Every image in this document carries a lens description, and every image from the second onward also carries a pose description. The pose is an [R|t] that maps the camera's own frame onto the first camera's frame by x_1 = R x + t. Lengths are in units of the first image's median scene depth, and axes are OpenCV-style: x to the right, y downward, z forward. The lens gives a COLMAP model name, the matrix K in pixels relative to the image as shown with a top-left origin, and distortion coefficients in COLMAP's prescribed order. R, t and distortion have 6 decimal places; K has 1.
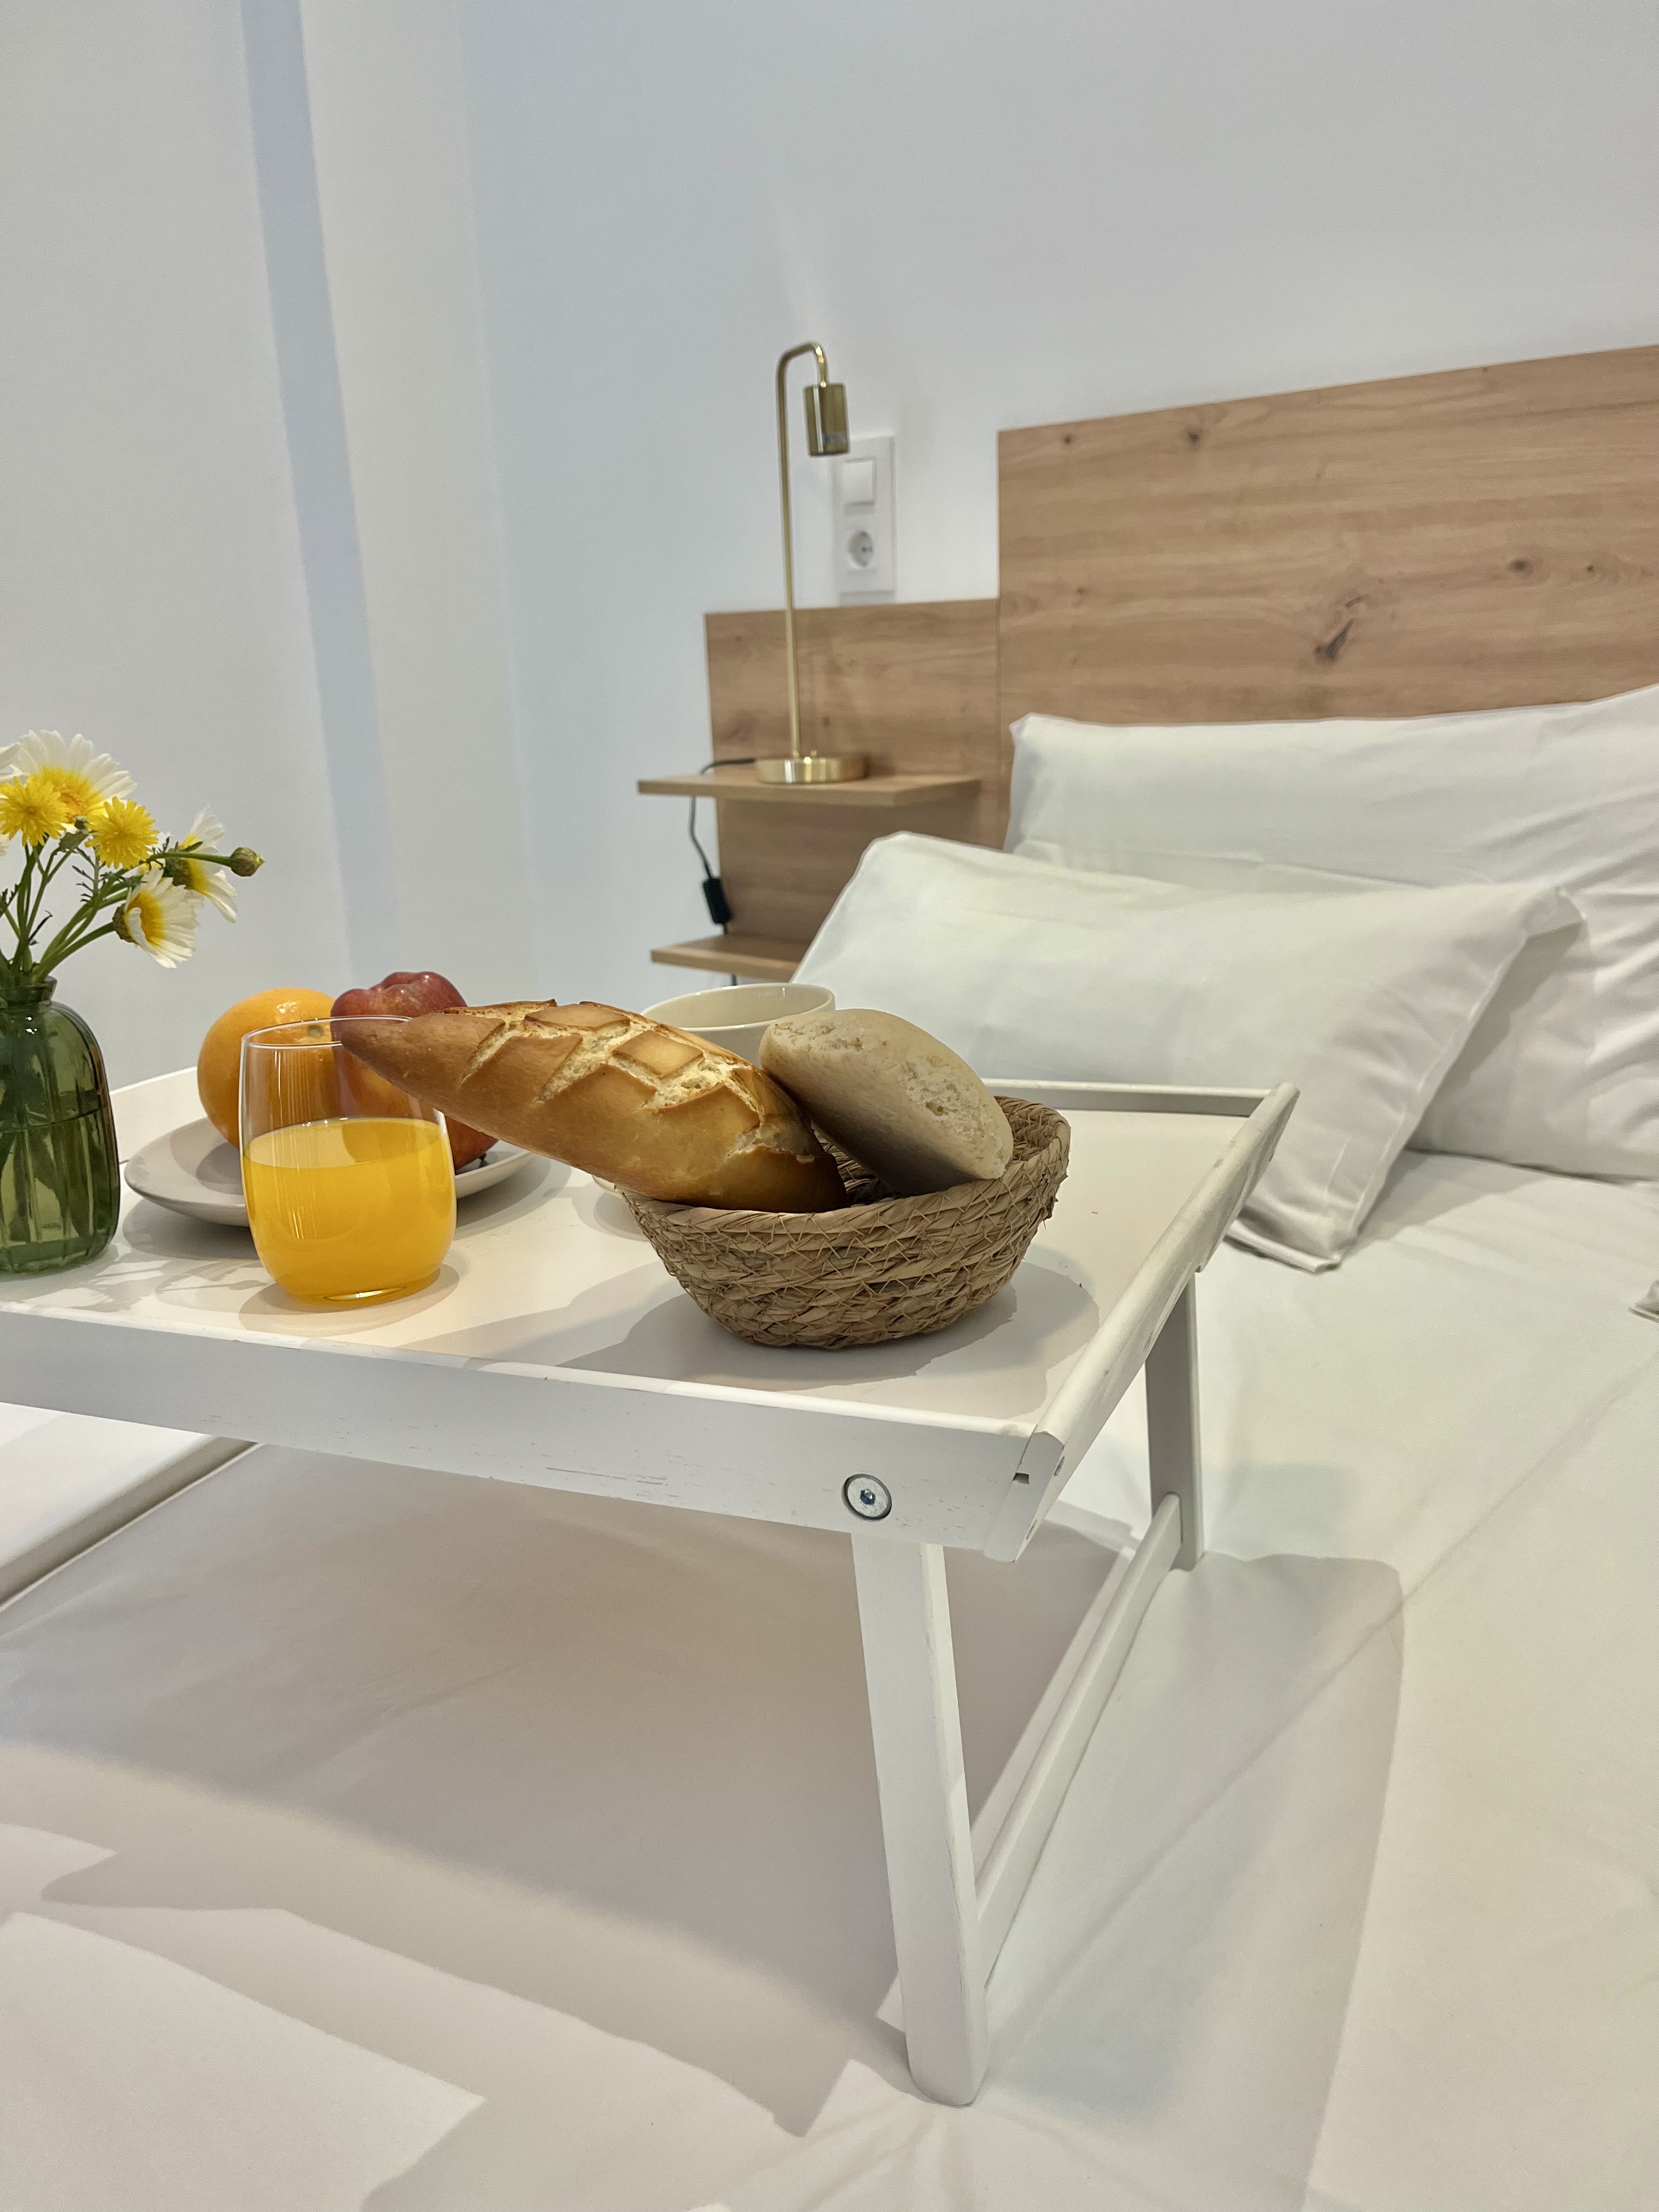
lens RADIAL K [[1710.9, 0, 867.2], [0, 1710.9, 1113.3], [0, 0, 1]] dist [0.058843, -0.062753]
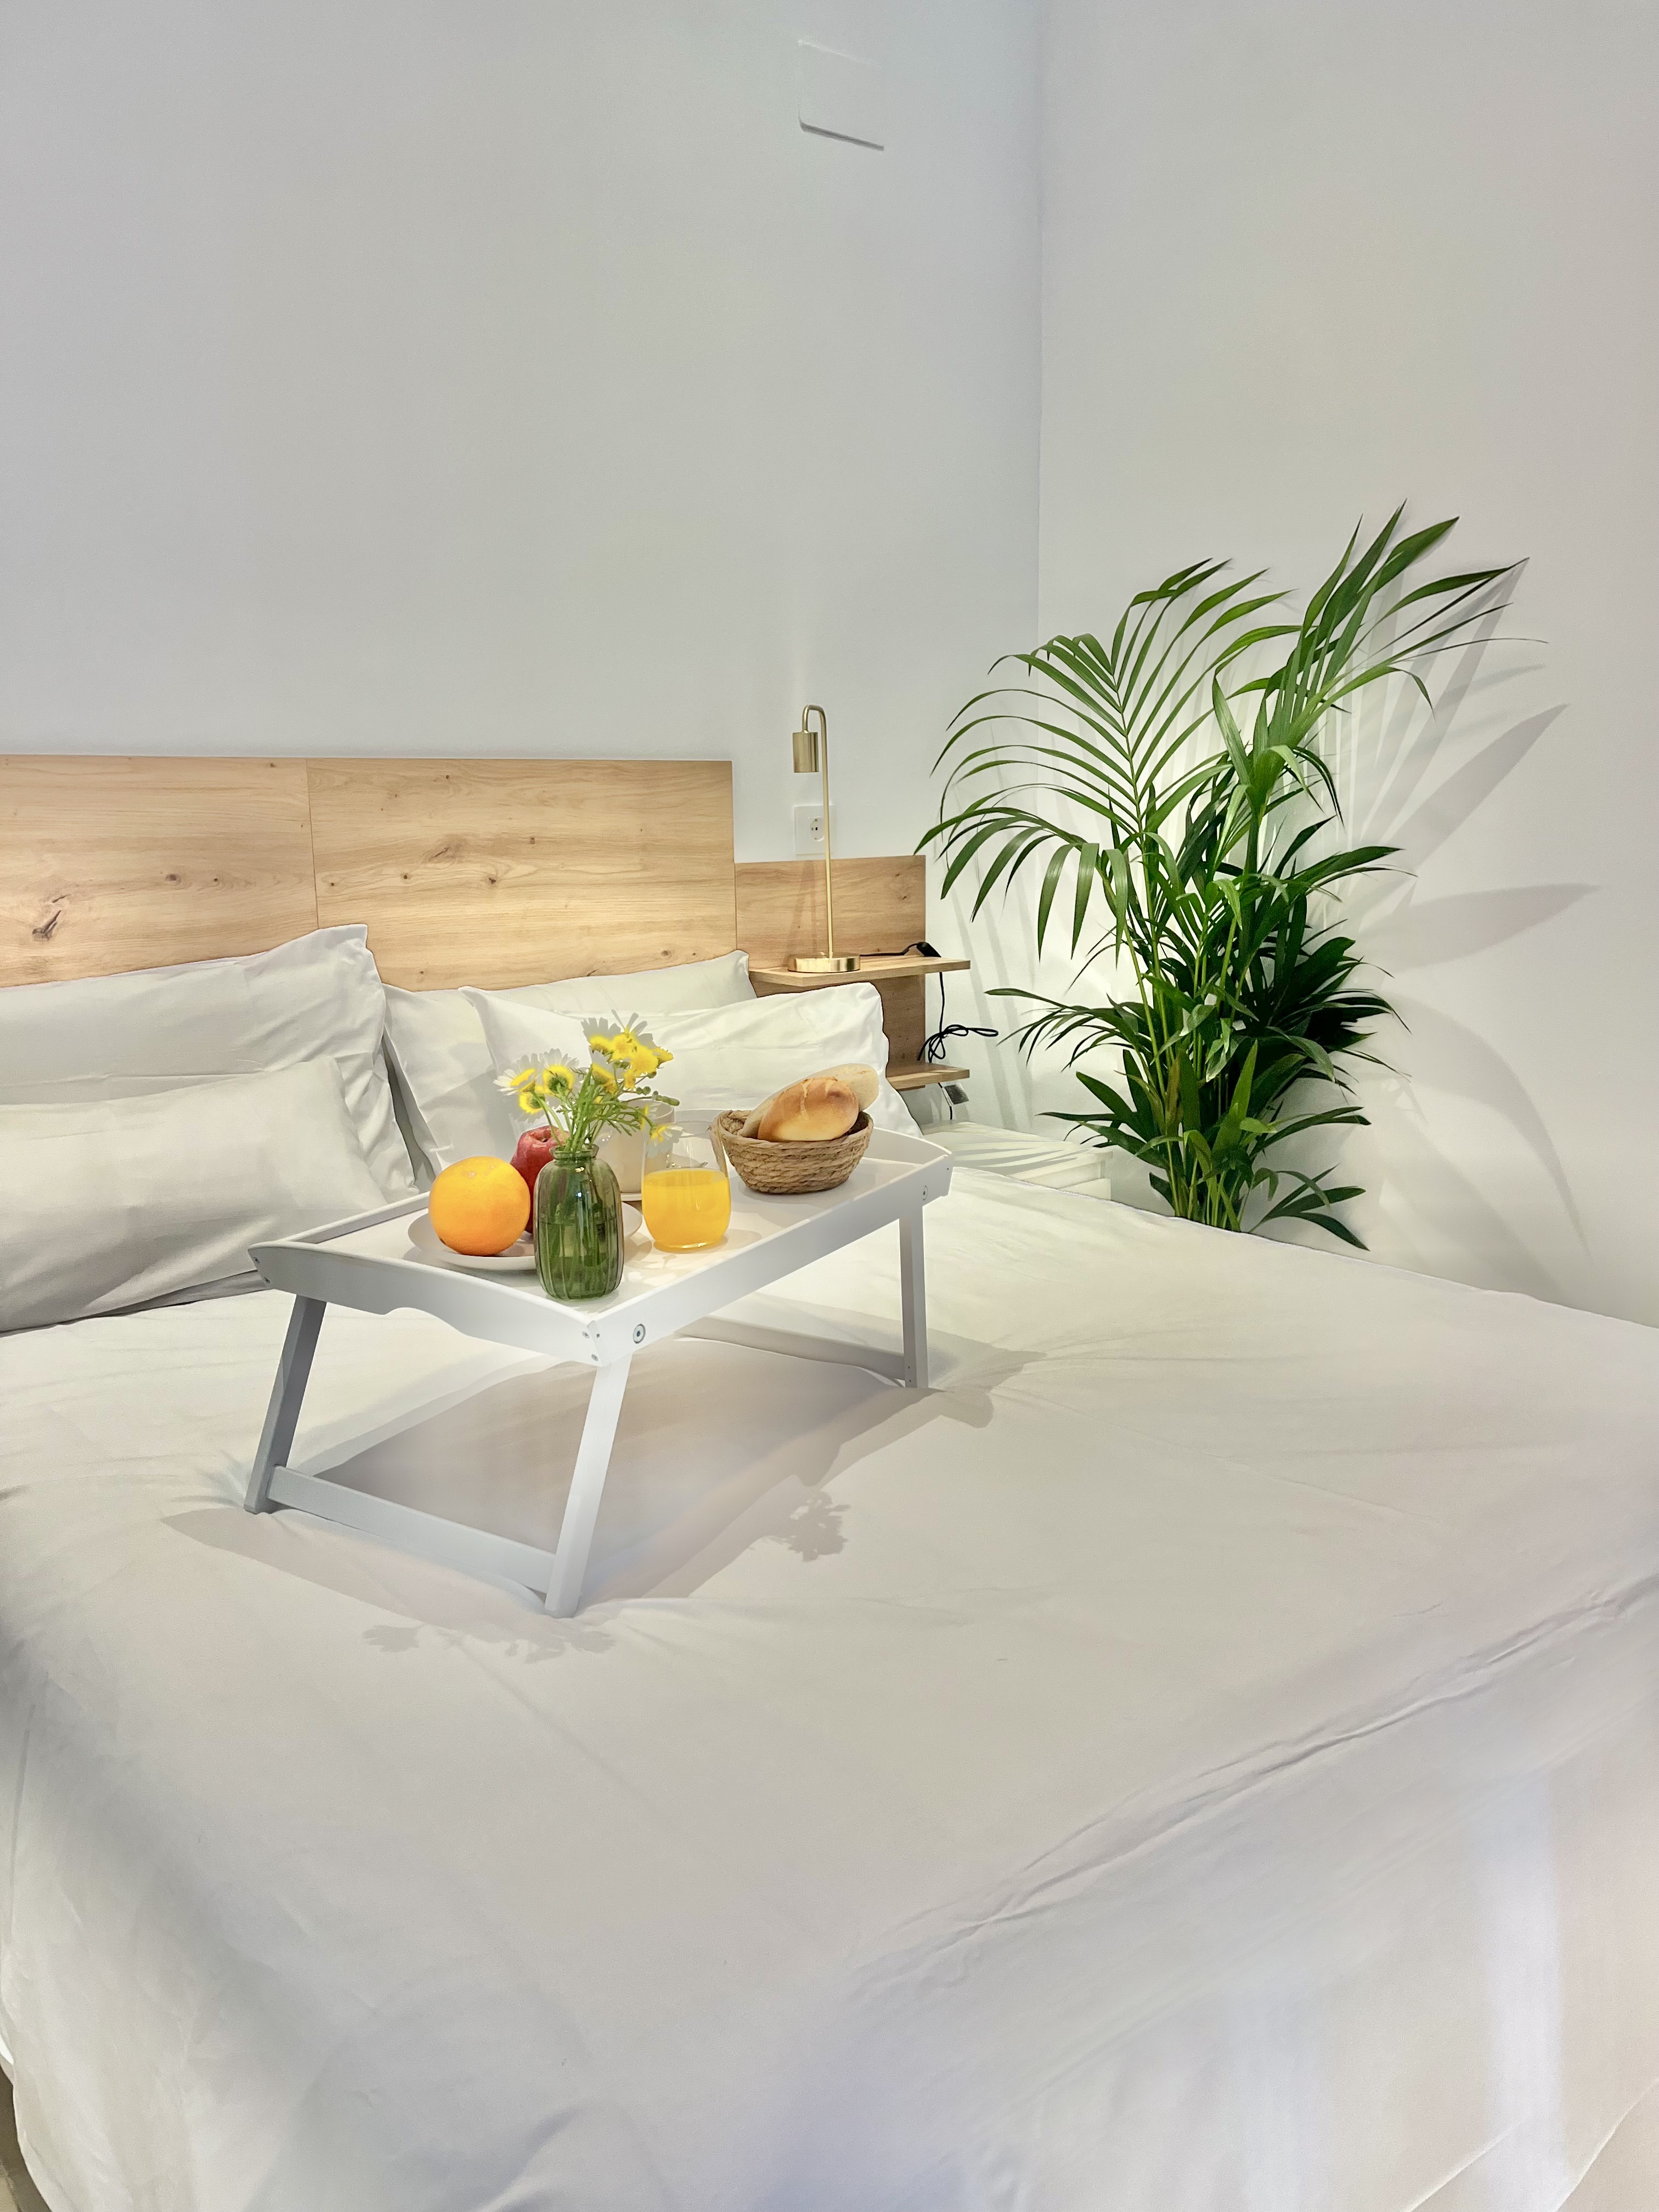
lens RADIAL K [[1710.9, 0, 822.7], [0, 1710.9, 1145.9], [0, 0, 1]] dist [0.058843, -0.062753]
pose [[0.151926, -0.169565, 0.973738, -1.031751], [0.268675, 0.955163, 0.124411, -0.105254], [-0.951174, 0.242718, 0.190672, 0.165168]]
